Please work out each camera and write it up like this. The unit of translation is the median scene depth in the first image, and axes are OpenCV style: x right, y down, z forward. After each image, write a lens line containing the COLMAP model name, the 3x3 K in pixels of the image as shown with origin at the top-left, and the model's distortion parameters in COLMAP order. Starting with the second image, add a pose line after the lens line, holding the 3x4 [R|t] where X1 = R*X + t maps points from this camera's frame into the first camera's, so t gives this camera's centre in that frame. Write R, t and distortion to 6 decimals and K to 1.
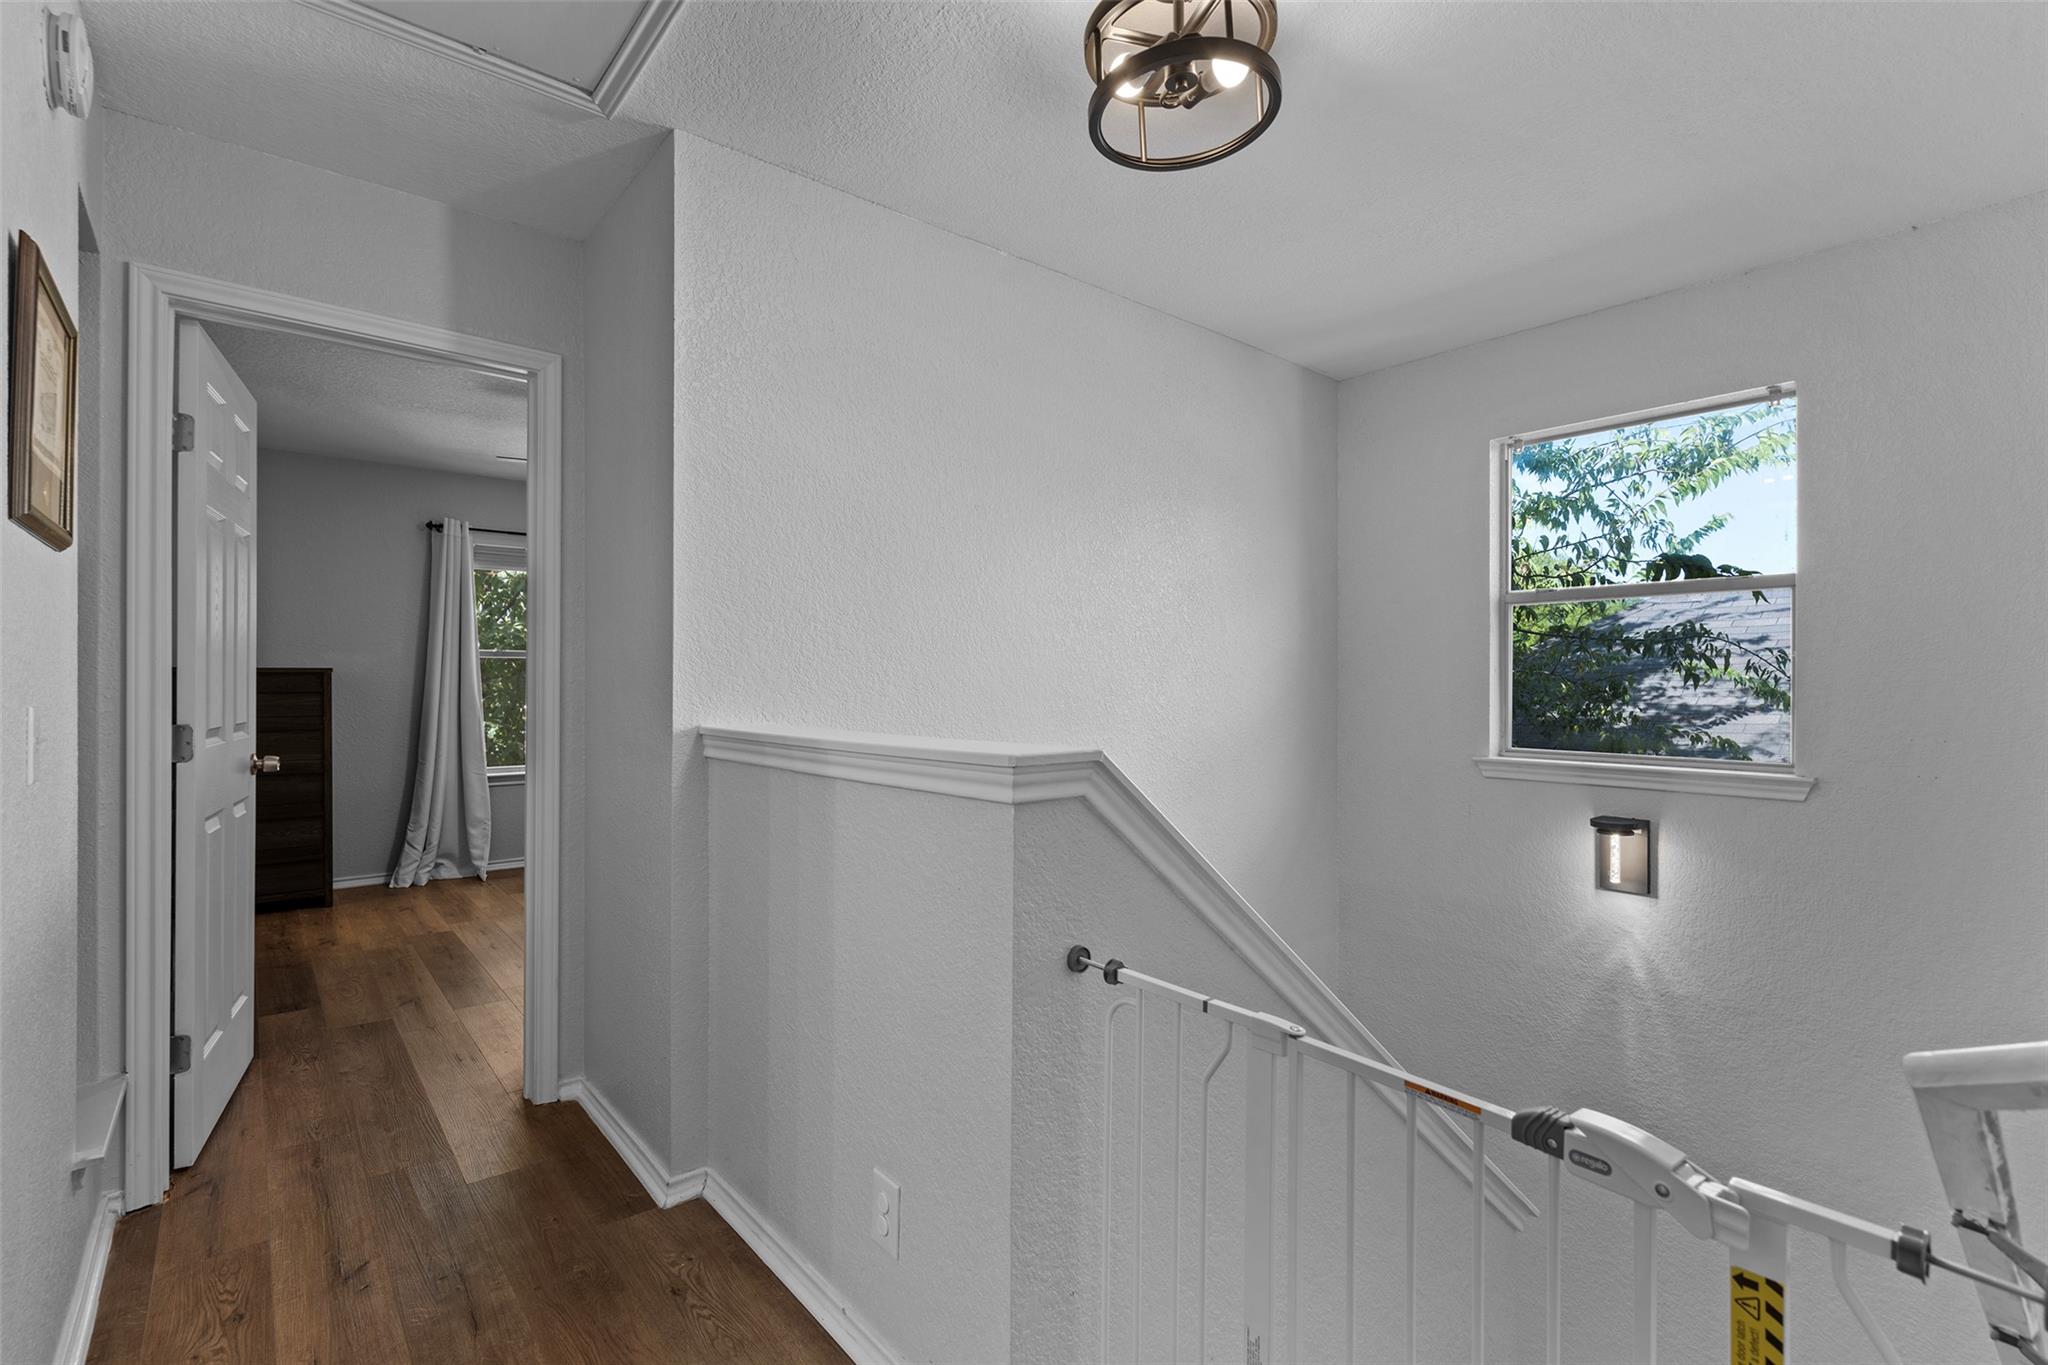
lens RADIAL K [[936.4, 0, 1028.3], [0, 936.4, 687.6], [0, 0, 1]] dist [-0.001226, 0.001771]
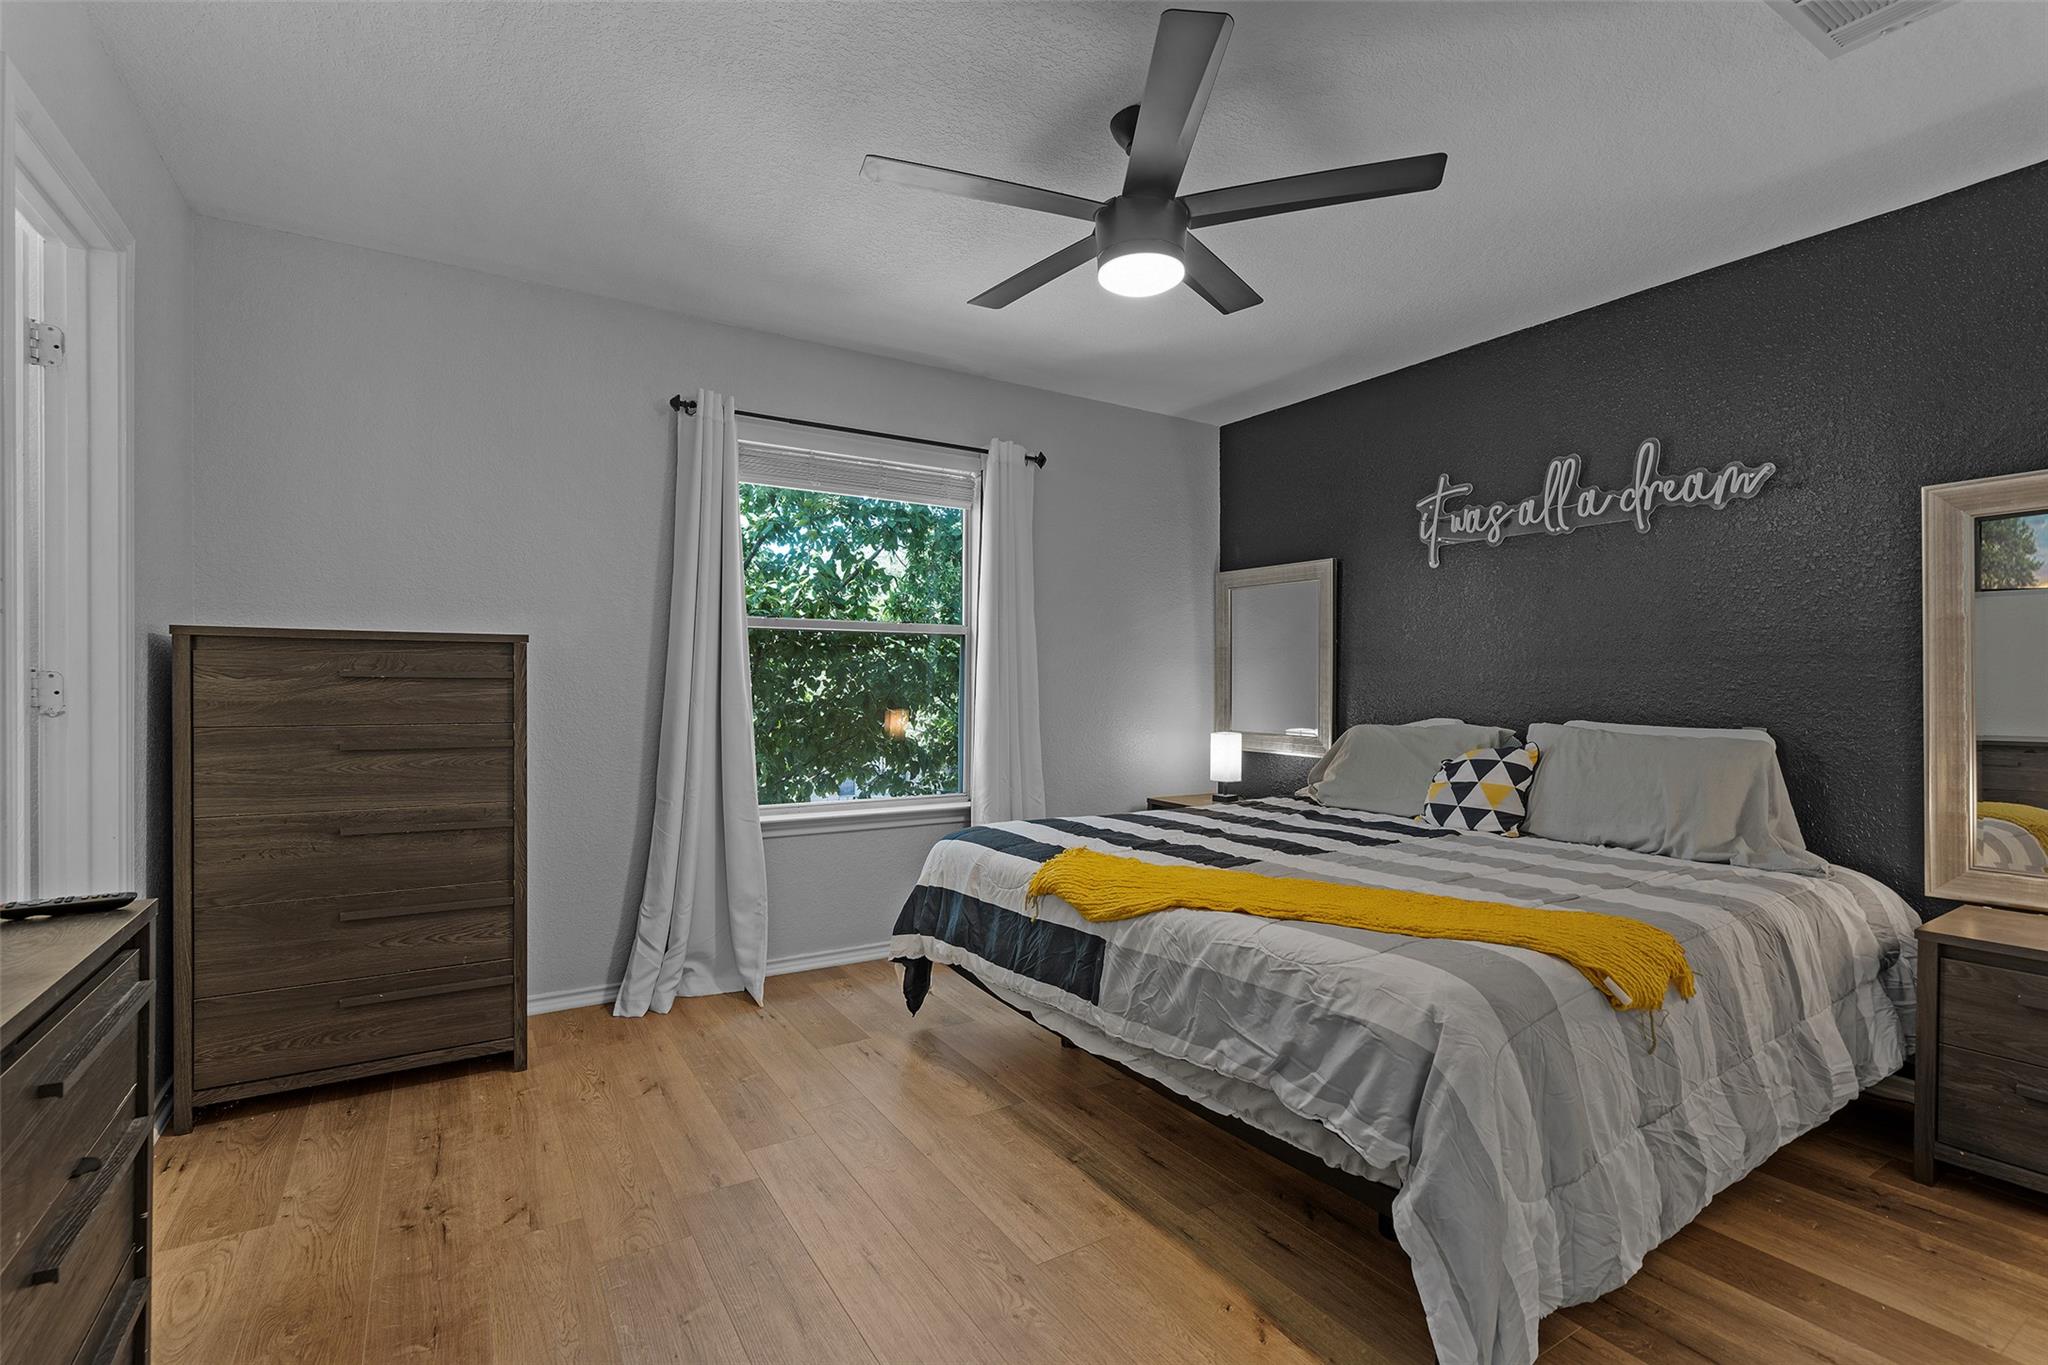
lens RADIAL K [[936.4, 0, 1022.1], [0, 936.4, 680.0], [0, 0, 1]] dist [-0.001226, 0.001771]
pose [[0.989230, 0.003067, -0.146339, -0.335214], [-0.002592, 0.999991, 0.003436, -0.000527], [0.146348, -0.003019, 0.989229, 0.445333]]
